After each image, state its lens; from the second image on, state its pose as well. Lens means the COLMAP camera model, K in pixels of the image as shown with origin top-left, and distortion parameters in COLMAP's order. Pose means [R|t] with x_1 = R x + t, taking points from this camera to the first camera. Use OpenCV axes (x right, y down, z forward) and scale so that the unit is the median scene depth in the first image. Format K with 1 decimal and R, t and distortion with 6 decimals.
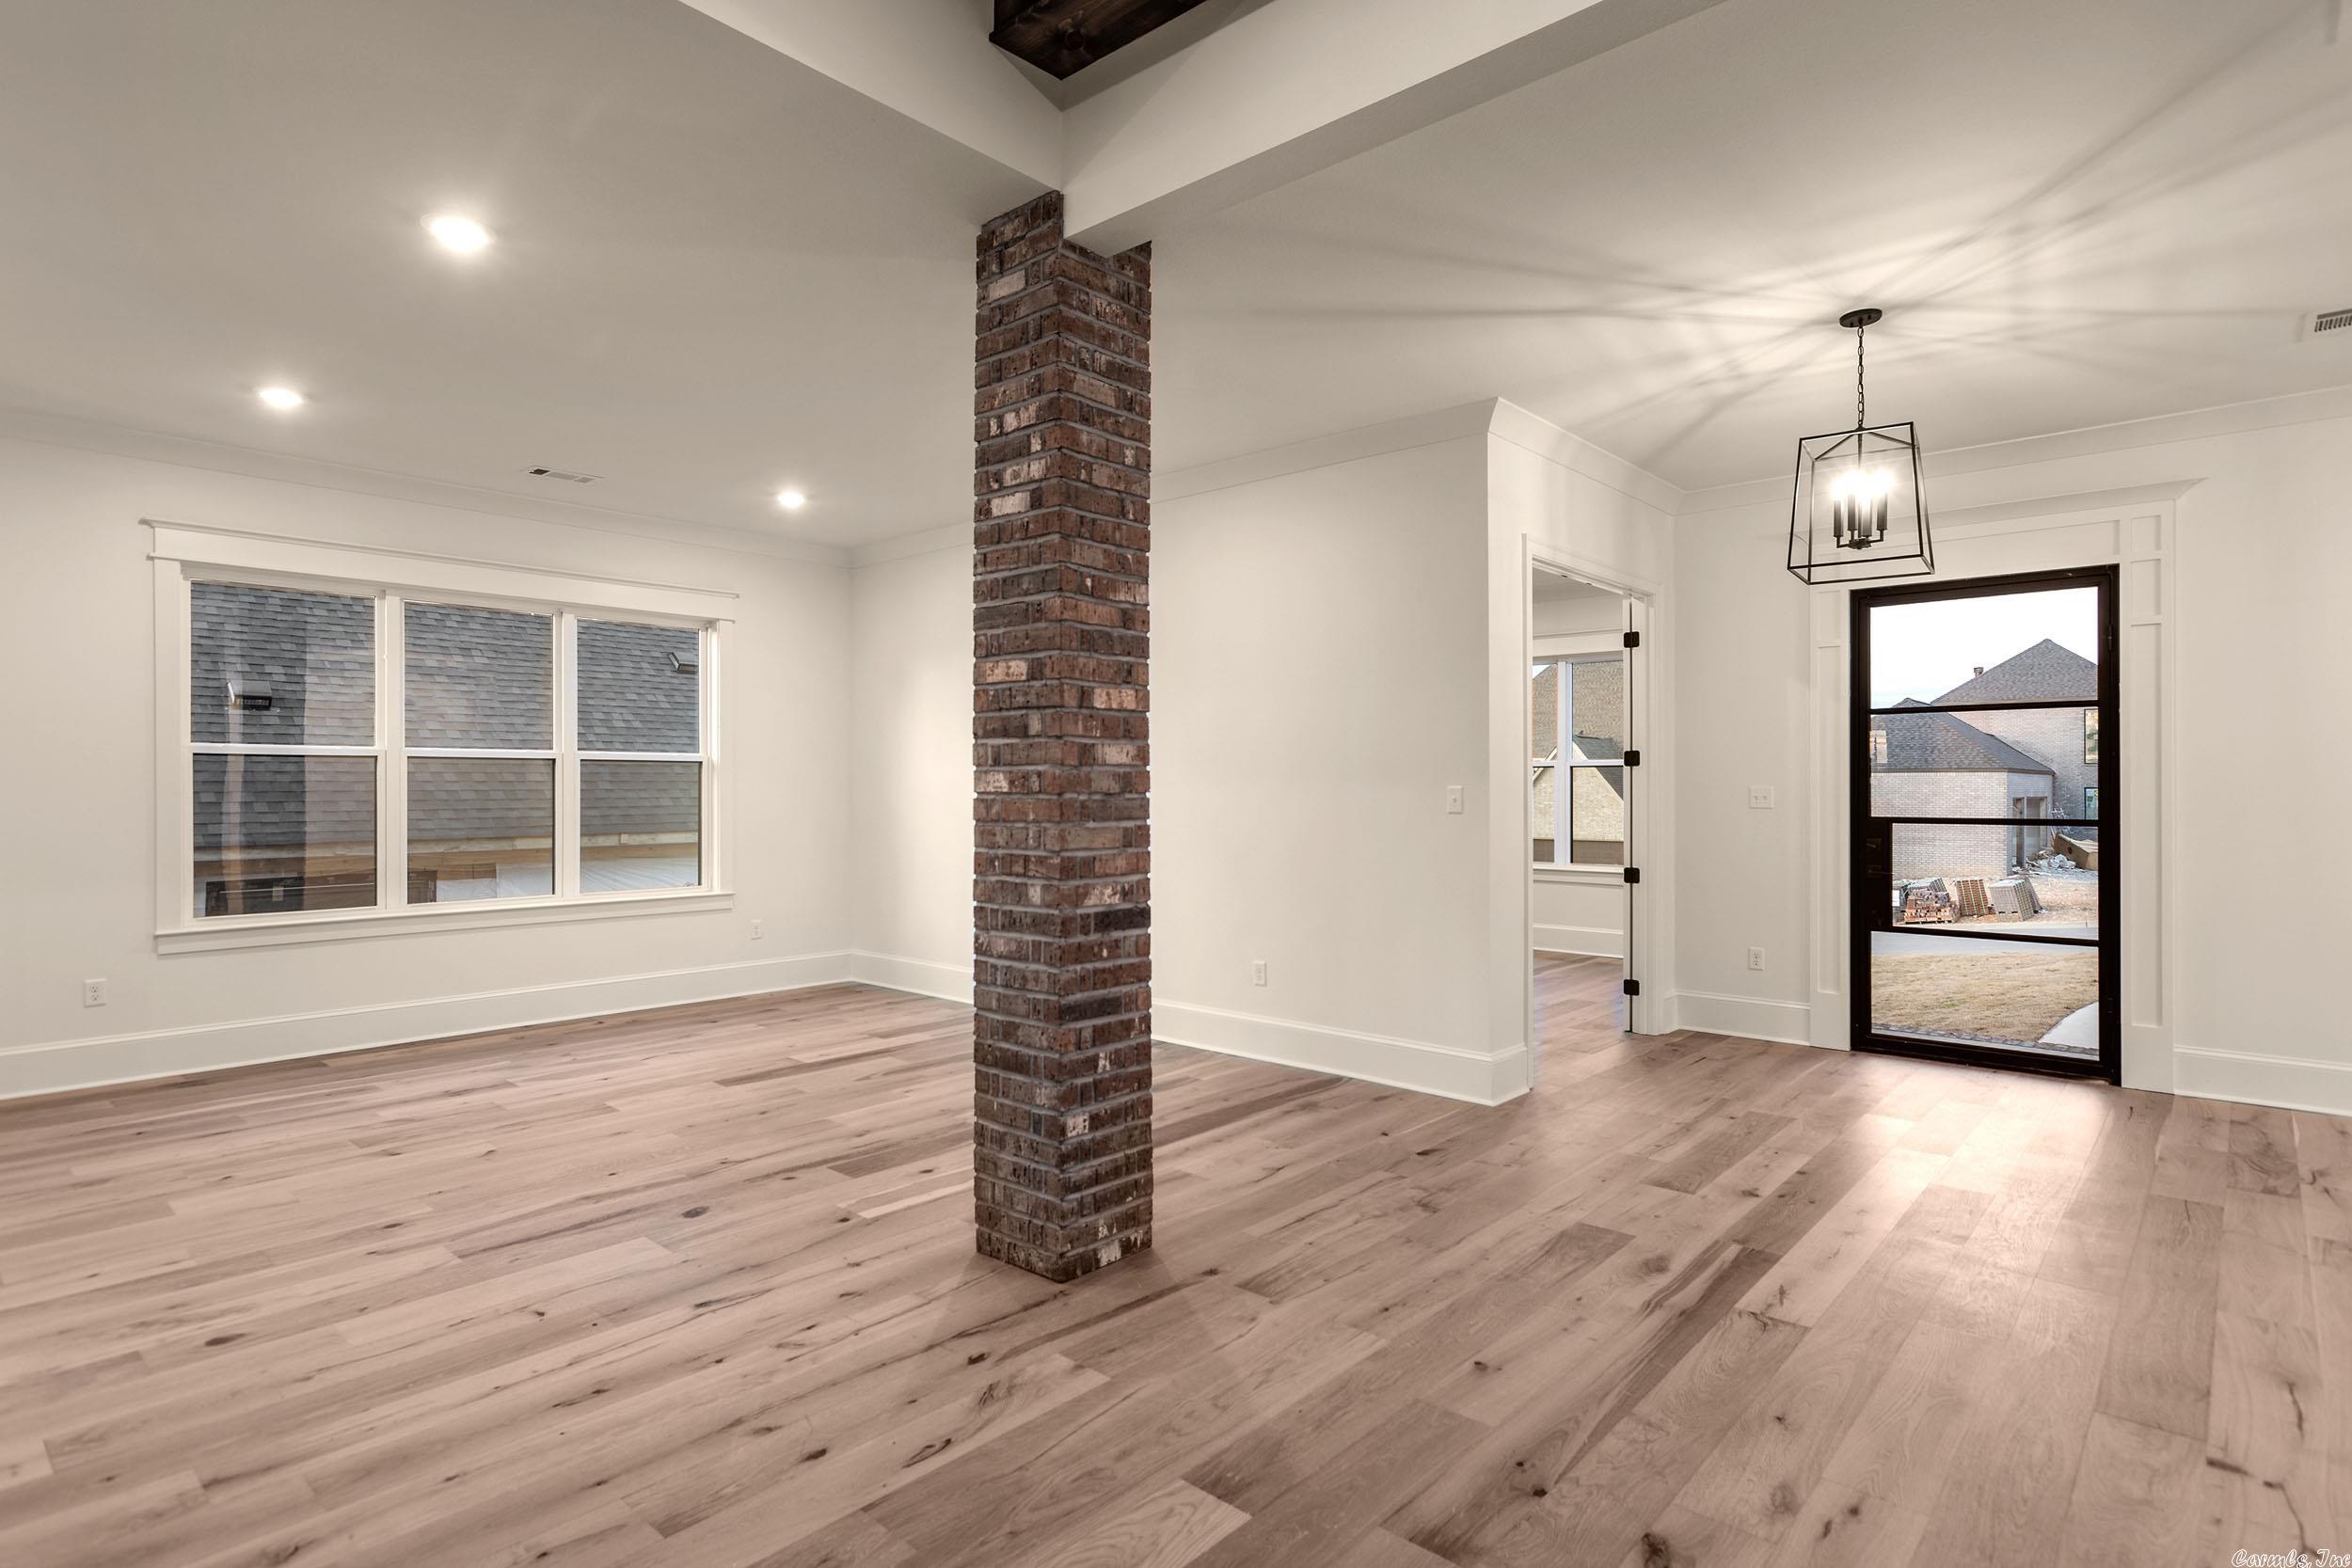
lens RADIAL K [[1176.0, 0, 1118.4], [0, 1176.0, 780.4], [0, 0, 1]] dist [-0.007461, 0.013694]
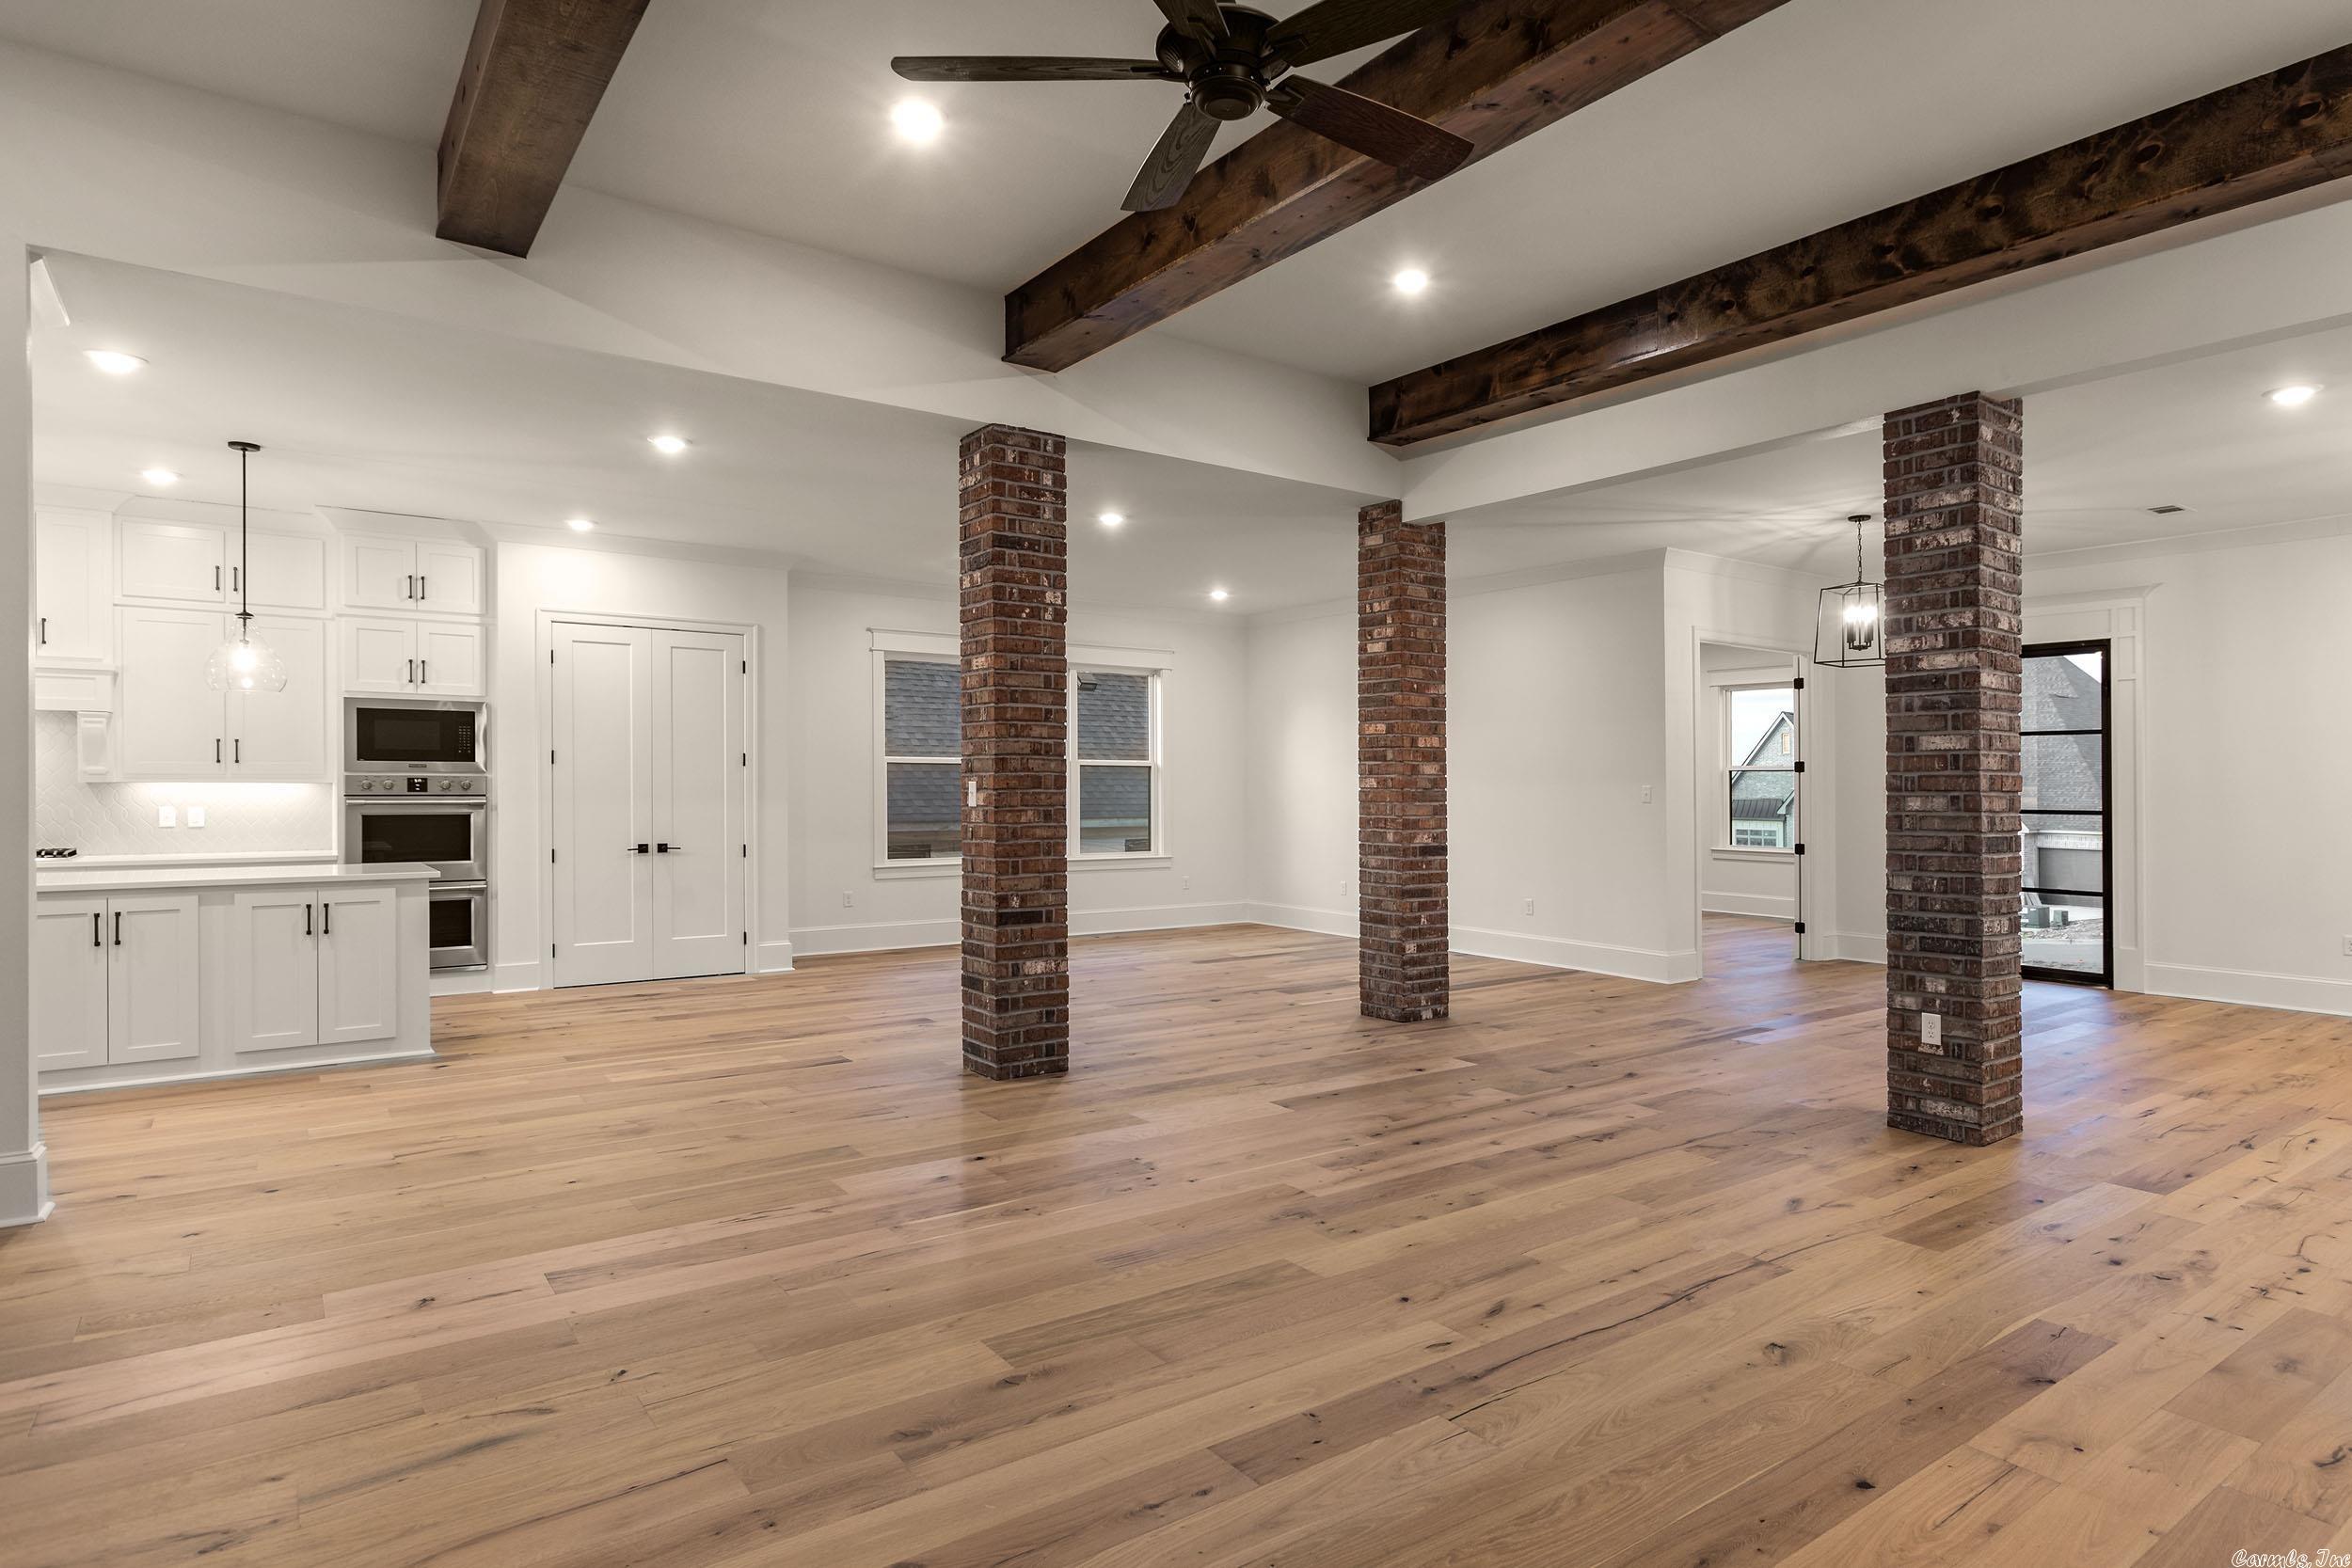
lens RADIAL K [[1272.8, 0, 1208.2], [0, 1272.8, 721.3], [0, 0, 1]] dist [-0.034600, 0.017616]
pose [[0.981717, -0.006344, -0.190238, 0.040265], [-0.001750, 0.999101, -0.042352, -0.010820], [0.190336, 0.041910, 0.980824, -1.201987]]
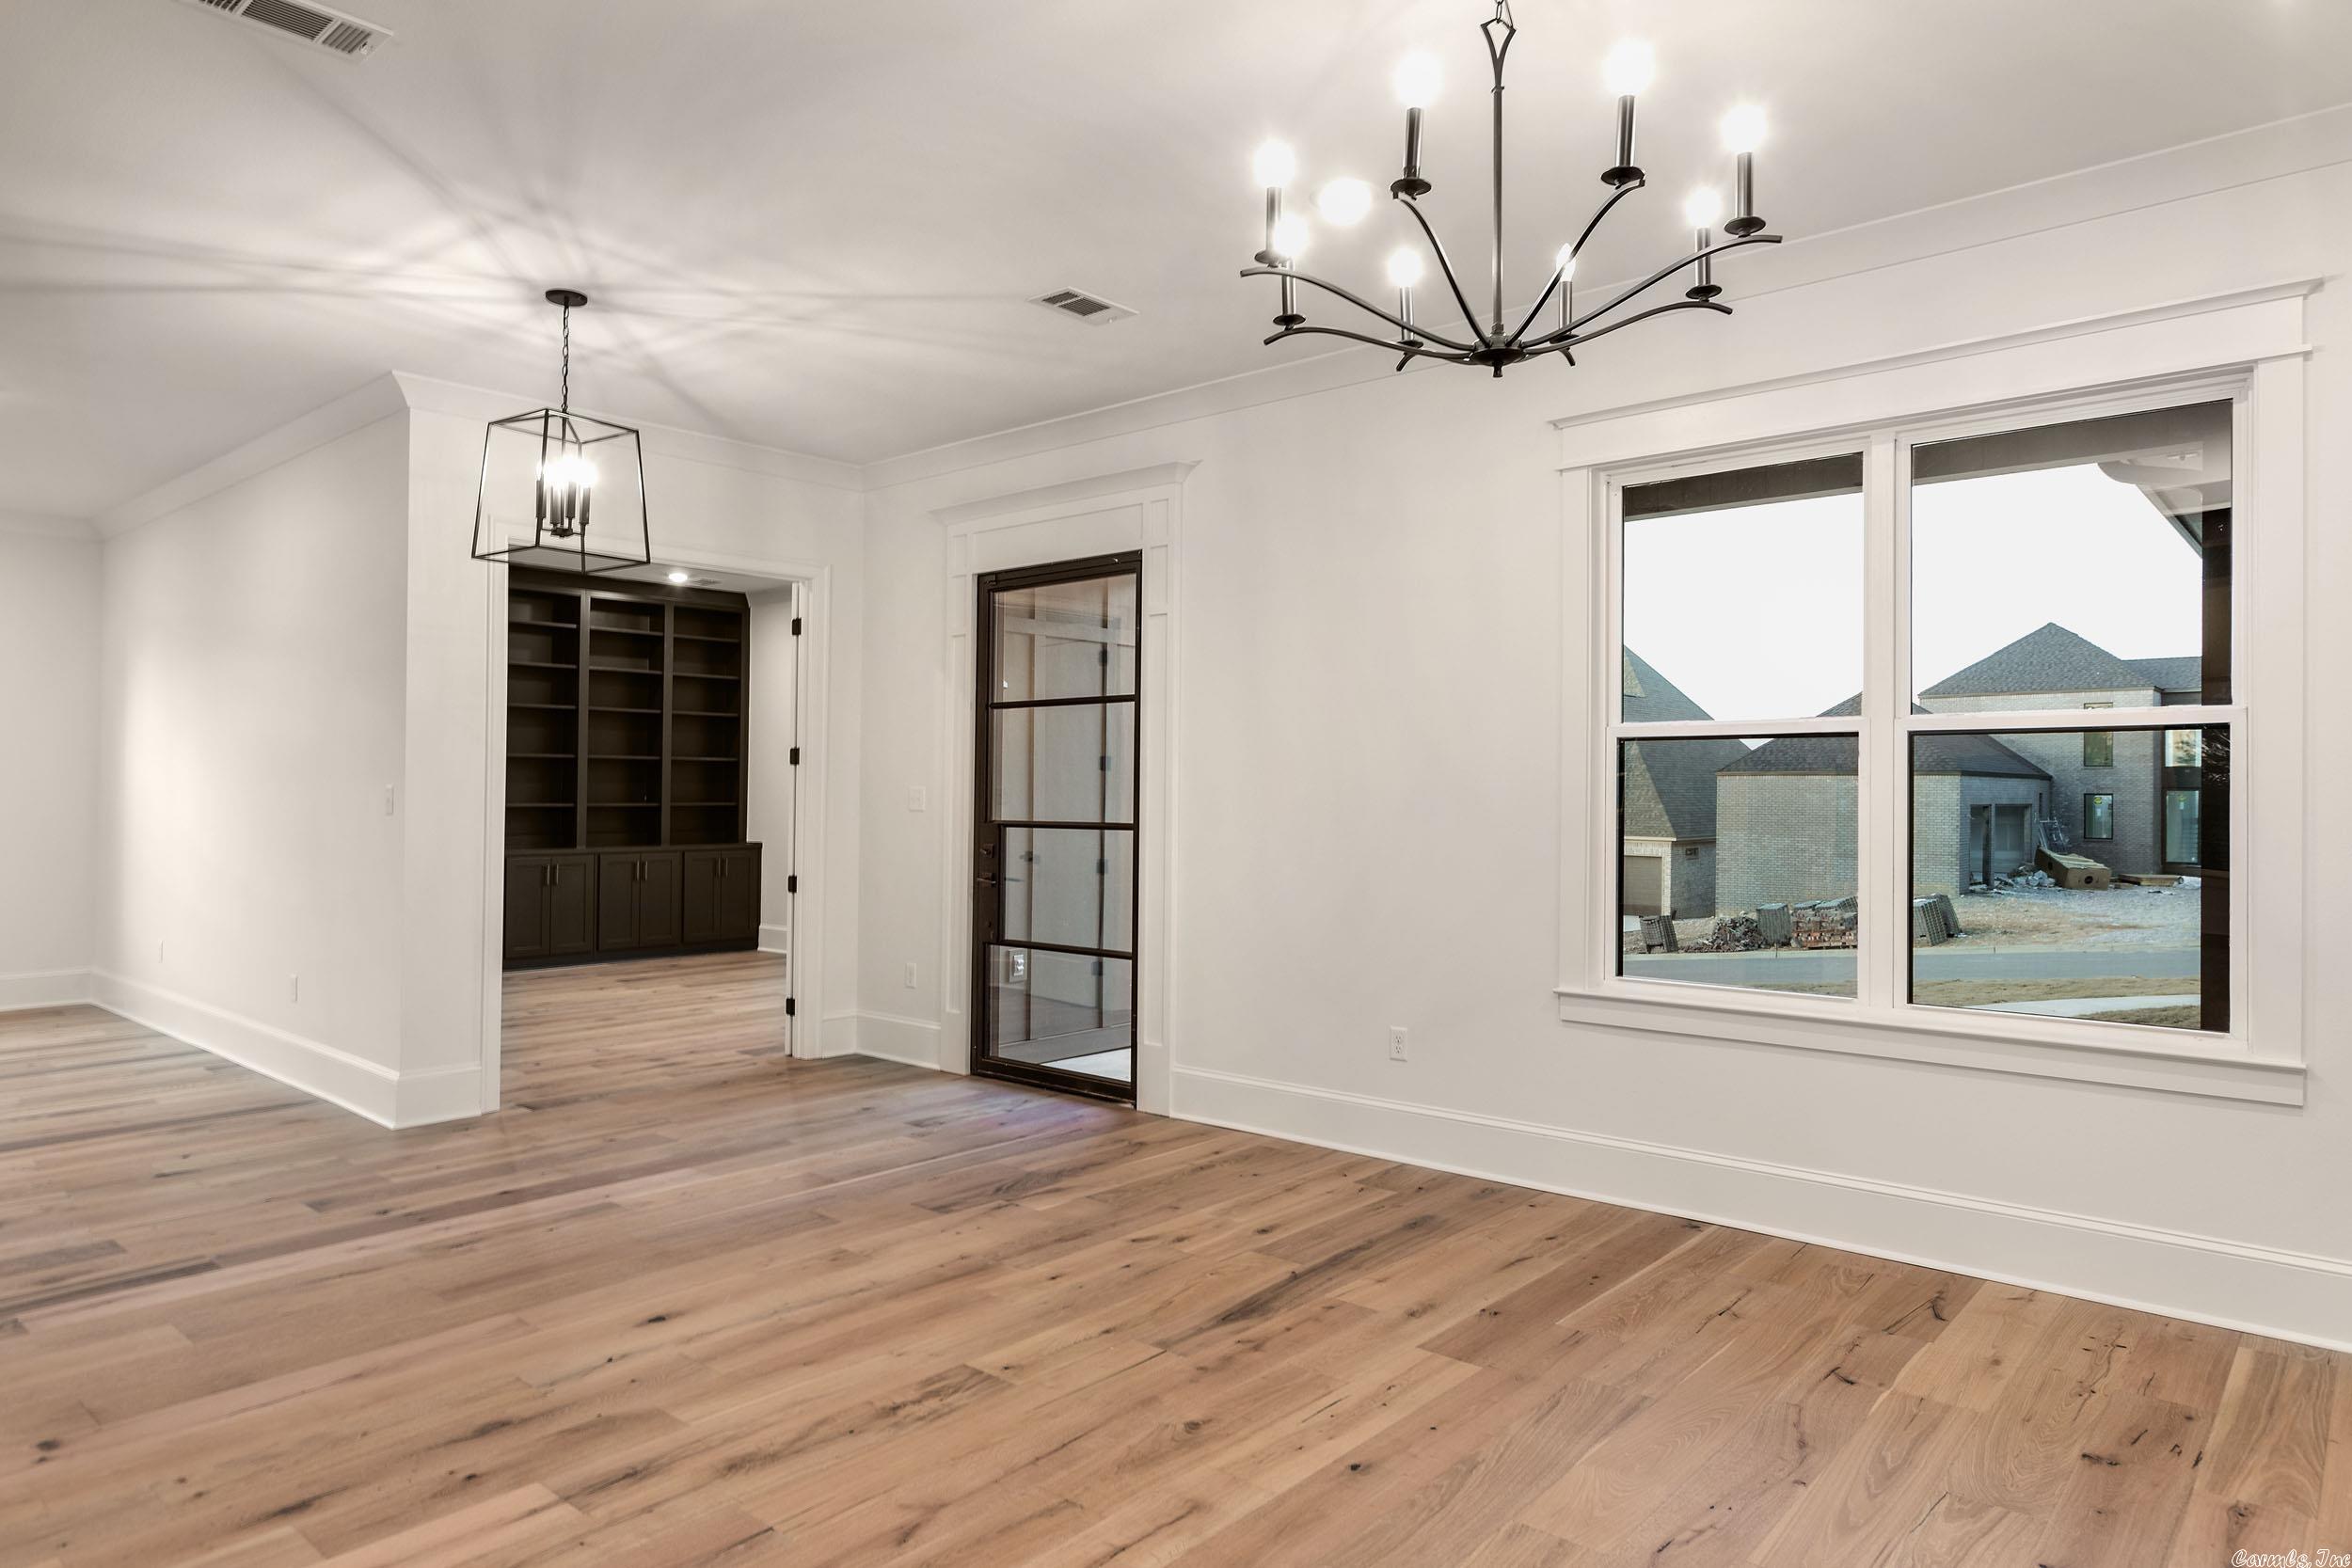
lens RADIAL K [[1372.4, 0, 1127.6], [0, 1372.4, 746.2], [0, 0, 1]] dist [0.000233, 0.000511]
pose [[0.999933, 0.004565, 0.010604, 1.258509], [-0.004289, 0.999655, -0.025906, 0.001672], [-0.010719, 0.025859, 0.999608, -0.139607]]
